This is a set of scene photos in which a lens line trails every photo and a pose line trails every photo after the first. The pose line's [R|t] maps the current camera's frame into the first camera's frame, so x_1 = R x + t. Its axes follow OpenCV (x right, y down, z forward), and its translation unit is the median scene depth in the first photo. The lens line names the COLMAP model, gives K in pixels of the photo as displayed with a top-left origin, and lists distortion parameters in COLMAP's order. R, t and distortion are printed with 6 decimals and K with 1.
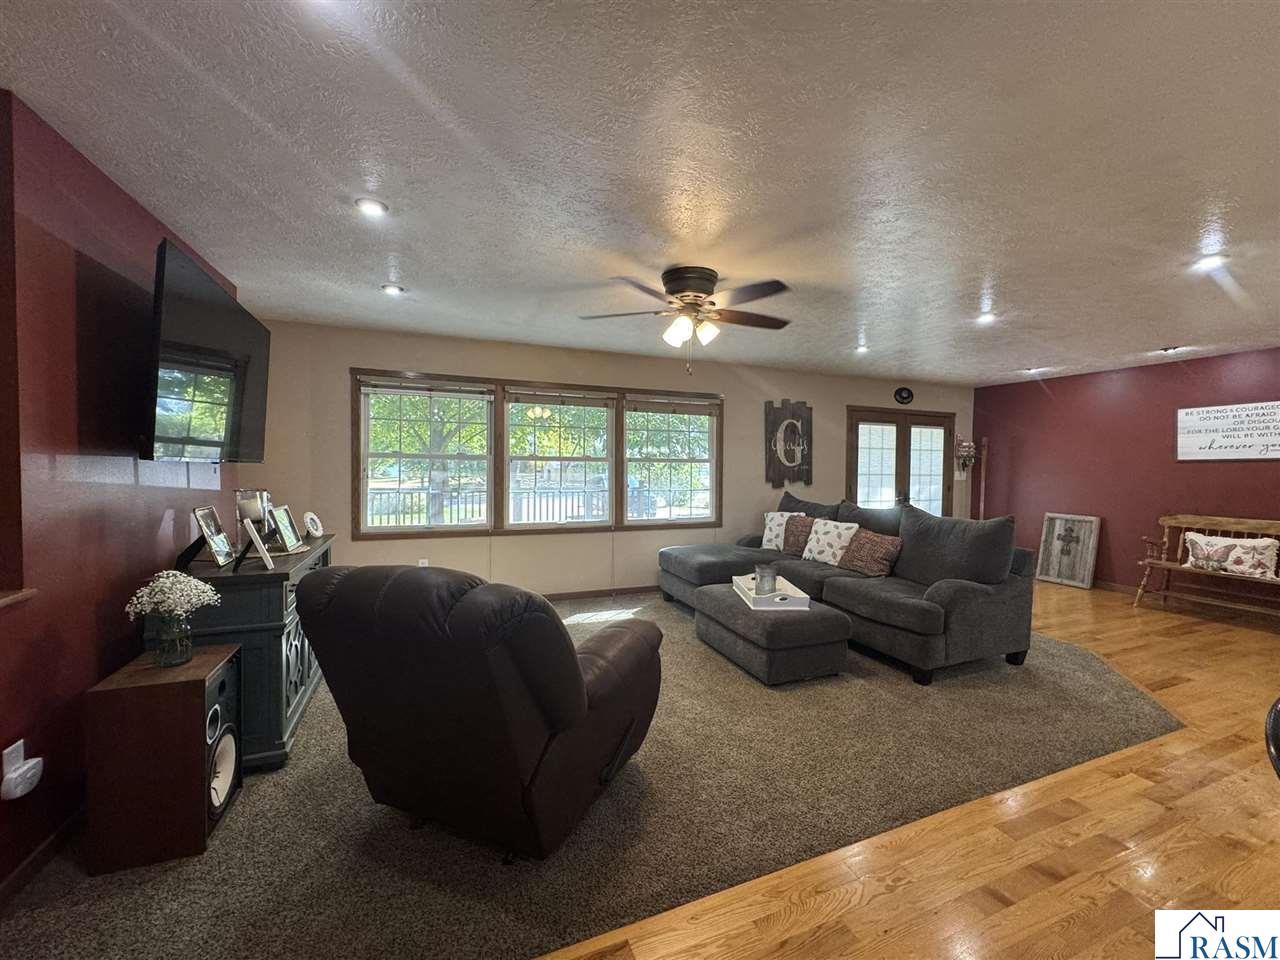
lens RADIAL K [[509.2, 0, 640.0], [0, 509.2, 480.0], [0, 0, 1]] dist [-0.001738, -0.000728]
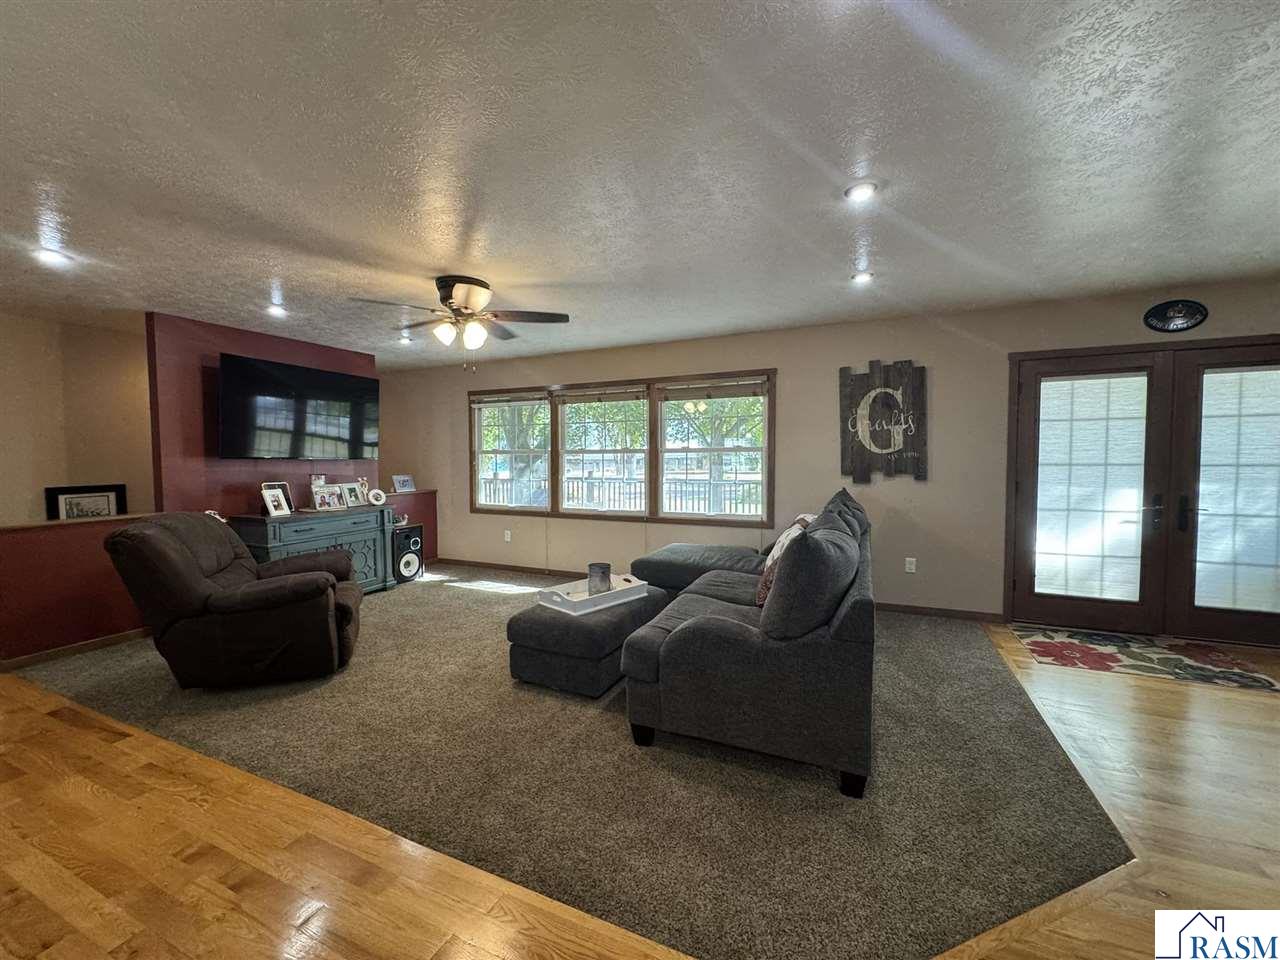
lens RADIAL K [[509.2, 0, 640.0], [0, 509.2, 480.0], [0, 0, 1]] dist [-0.001738, -0.000728]
pose [[0.692756, 0.016669, -0.720979, 0.605494], [-0.005464, 0.999825, 0.017866, -0.000523], [0.721151, -0.008437, 0.692726, 0.266676]]
